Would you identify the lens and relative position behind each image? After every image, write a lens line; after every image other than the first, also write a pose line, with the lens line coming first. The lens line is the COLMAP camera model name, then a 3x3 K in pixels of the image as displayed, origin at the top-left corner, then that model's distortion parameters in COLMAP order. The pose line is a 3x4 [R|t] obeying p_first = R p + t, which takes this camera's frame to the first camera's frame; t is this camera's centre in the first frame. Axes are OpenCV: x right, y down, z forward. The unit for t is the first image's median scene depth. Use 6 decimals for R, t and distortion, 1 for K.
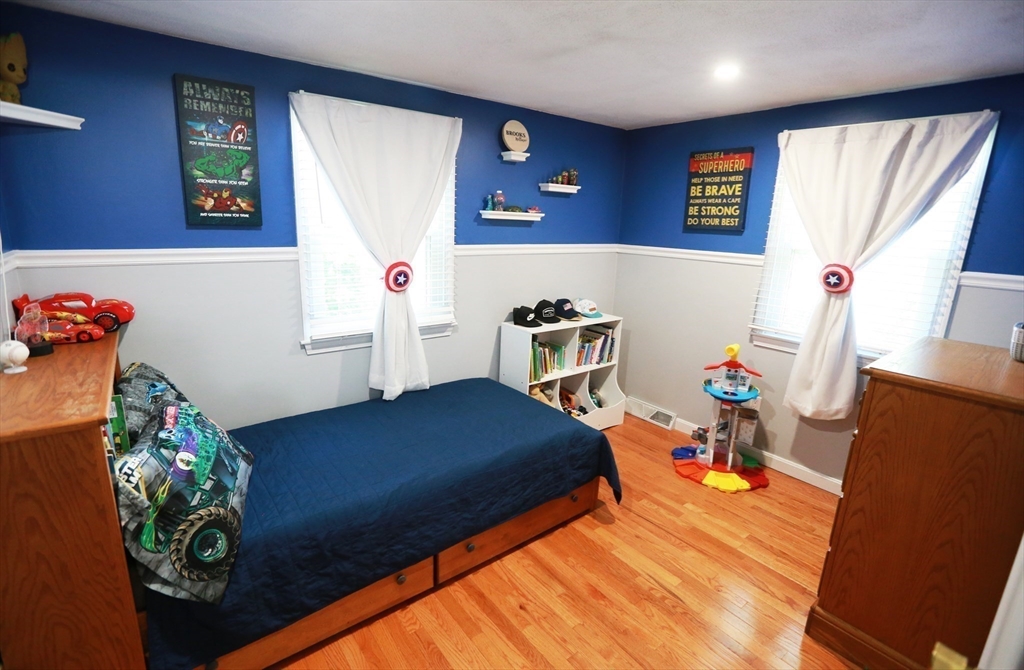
lens RADIAL K [[472.3, 0, 508.4], [0, 472.3, 334.1], [0, 0, 1]] dist [-0.003787, 0.001498]
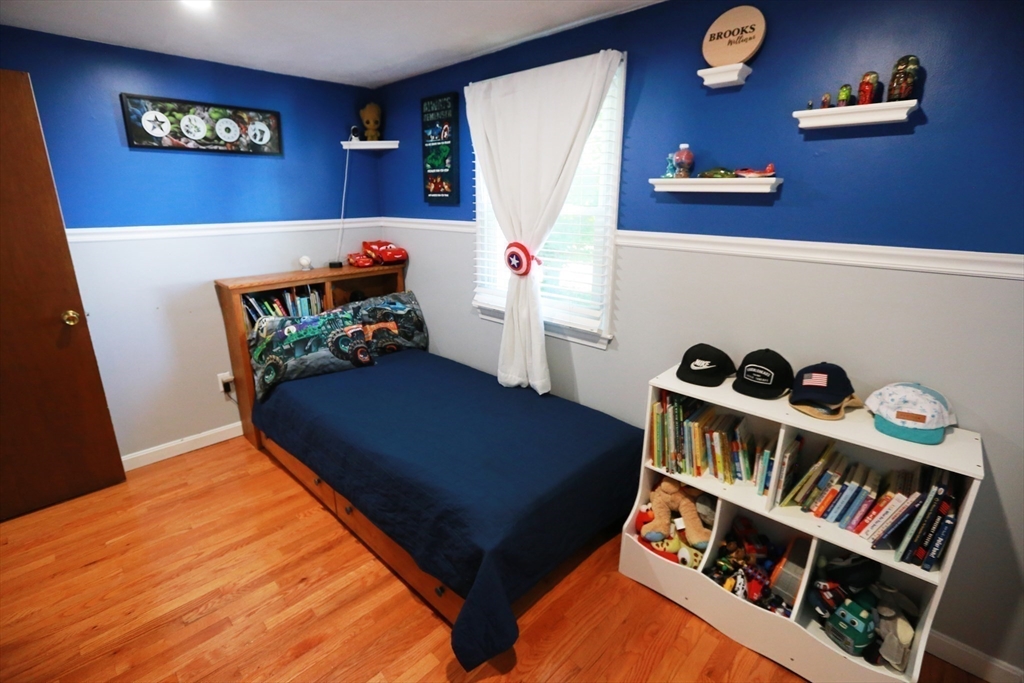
lens RADIAL K [[472.6, 0, 508.7], [0, 472.6, 337.0], [0, 0, 1]] dist [-0.041327, 0.015397]
pose [[0.145288, 0.250657, -0.957111, 0.804014], [-0.234817, 0.948472, 0.212750, -0.199312], [0.961120, 0.193836, 0.196660, 0.991547]]
